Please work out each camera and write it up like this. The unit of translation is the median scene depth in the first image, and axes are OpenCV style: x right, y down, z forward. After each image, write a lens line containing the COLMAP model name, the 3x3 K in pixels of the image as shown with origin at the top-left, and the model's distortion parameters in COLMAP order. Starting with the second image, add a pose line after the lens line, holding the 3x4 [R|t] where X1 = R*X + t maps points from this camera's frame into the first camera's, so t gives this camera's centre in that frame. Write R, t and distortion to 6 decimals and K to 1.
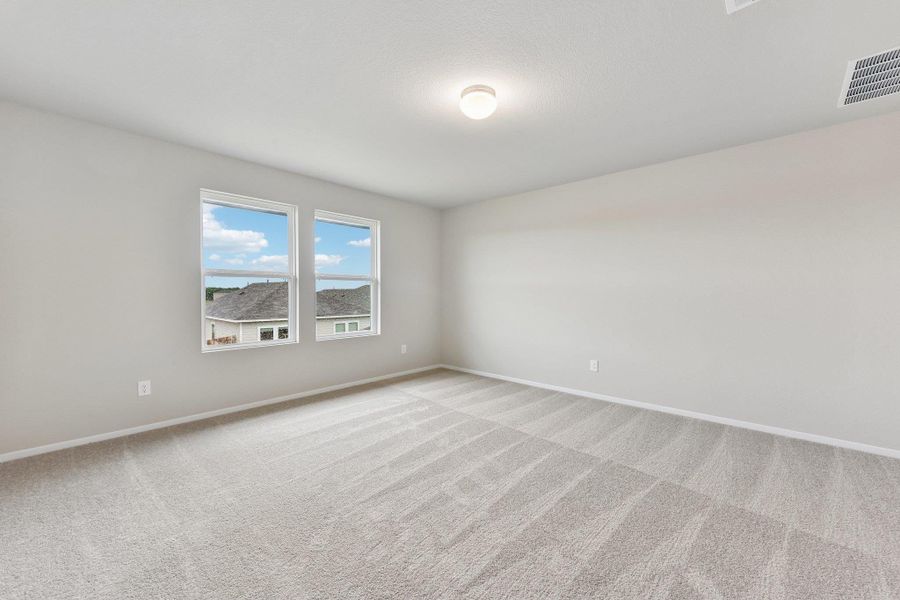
lens RADIAL K [[354.6, 0, 450.0], [0, 354.6, 300.0], [0, 0, 1]] dist [0.002066, -0.000063]
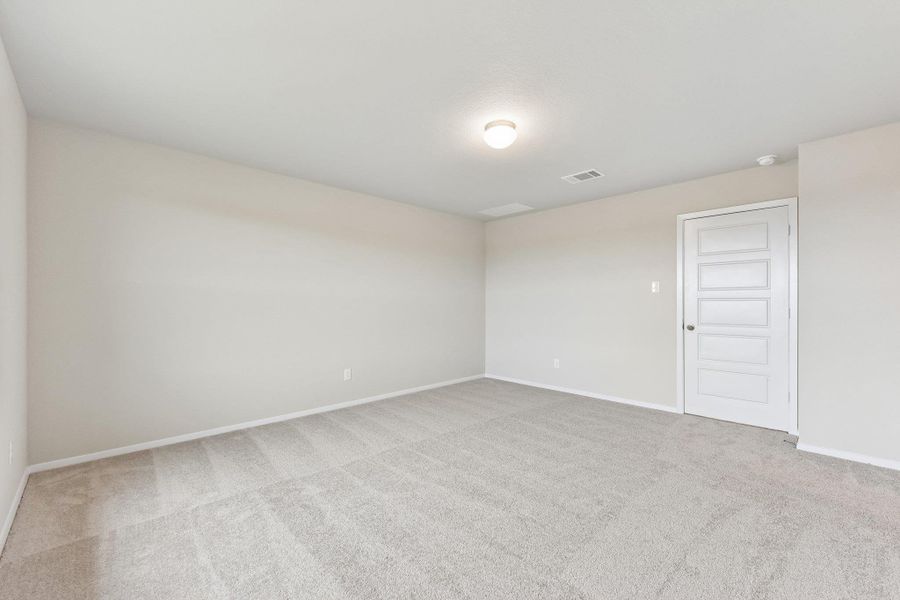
lens RADIAL K [[364.0, 0, 453.2], [0, 364.0, 297.4], [0, 0, 1]] dist [0.000493, 0.000000]
pose [[0.048044, 0.025490, 0.998520, -0.669935], [0.023597, 0.999366, -0.026647, -0.003455], [-0.998566, 0.024842, 0.047412, 0.682191]]
